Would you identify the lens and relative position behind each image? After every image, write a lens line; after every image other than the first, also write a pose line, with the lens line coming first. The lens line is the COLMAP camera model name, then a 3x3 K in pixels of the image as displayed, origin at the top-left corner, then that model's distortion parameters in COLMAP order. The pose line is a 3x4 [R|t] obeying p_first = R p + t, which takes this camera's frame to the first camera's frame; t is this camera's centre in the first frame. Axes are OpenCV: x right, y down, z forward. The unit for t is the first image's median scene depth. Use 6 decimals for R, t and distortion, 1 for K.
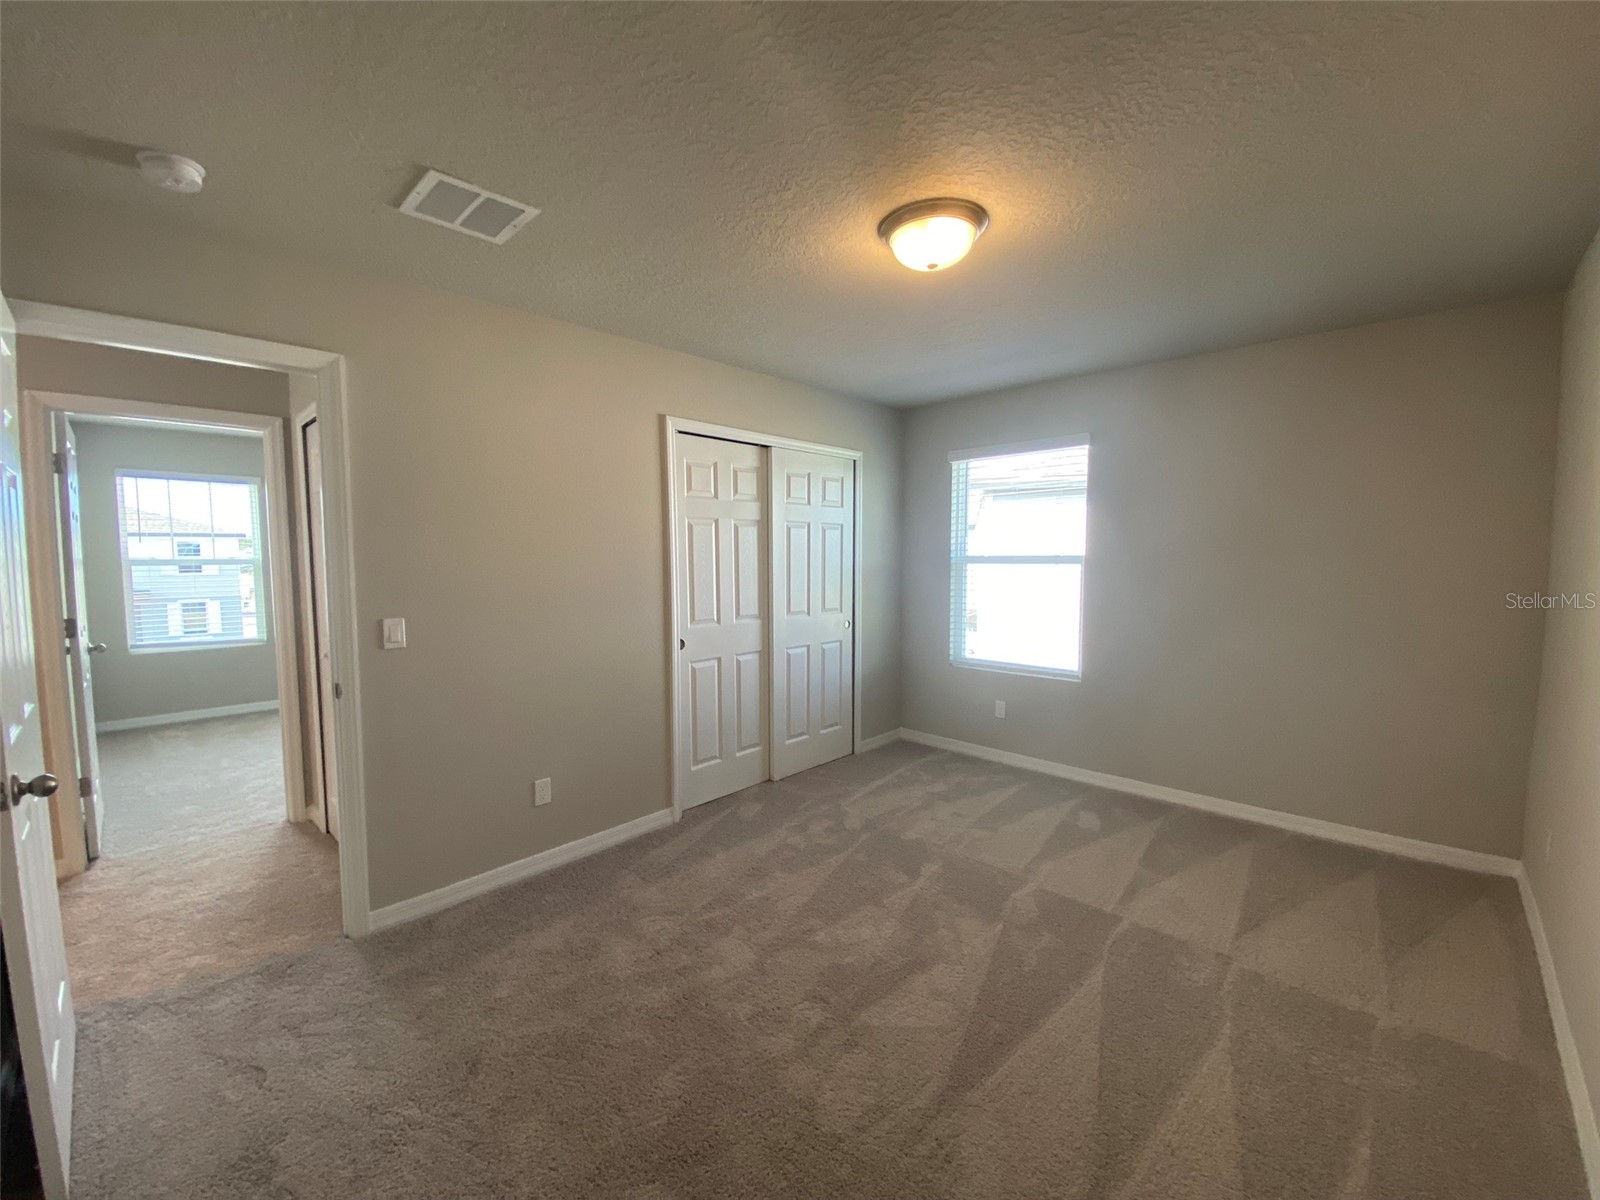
lens RADIAL K [[654.3, 0, 800.0], [0, 654.3, 600.0], [0, 0, 1]] dist [0.030184, -0.022195]
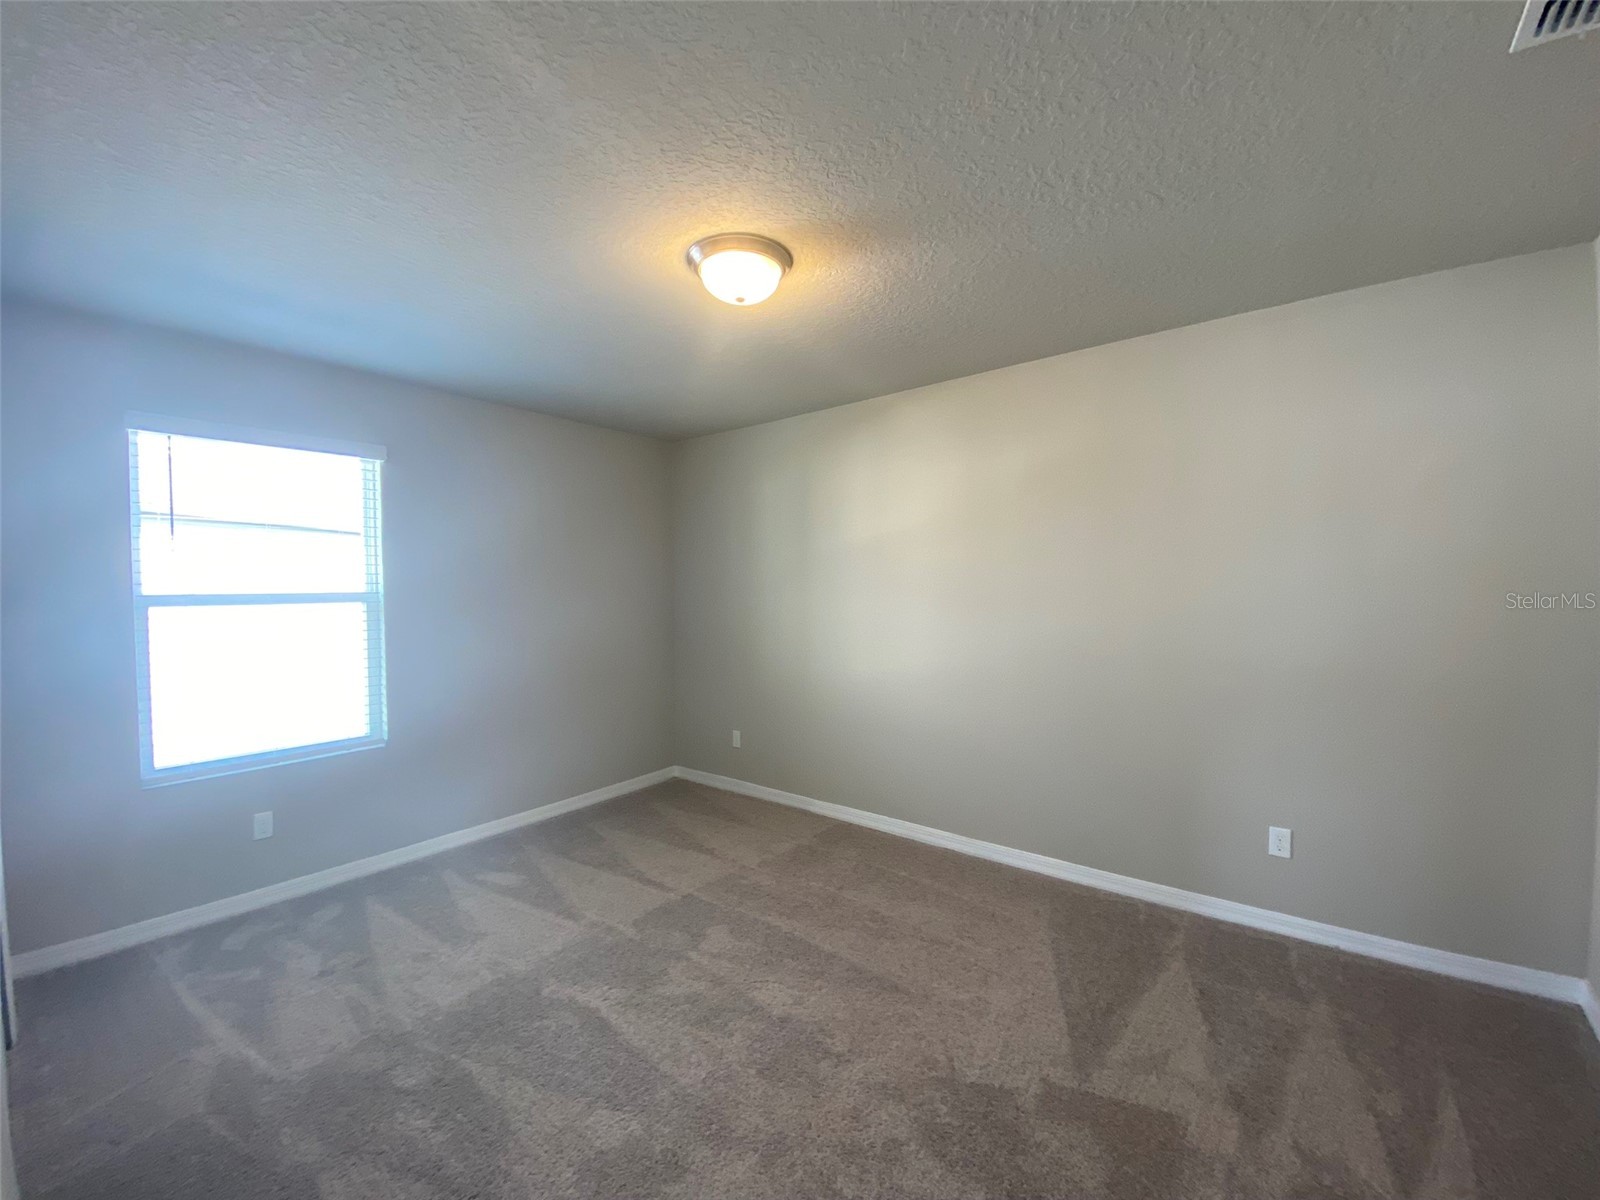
lens RADIAL K [[654.3, 0, 800.0], [0, 654.3, 600.0], [0, 0, 1]] dist [0.030184, -0.022195]
pose [[-0.127636, -0.014134, 0.991720, -0.490923], [0.069583, 0.997307, 0.023169, -0.043839], [-0.989377, 0.071964, -0.126309, 0.627380]]
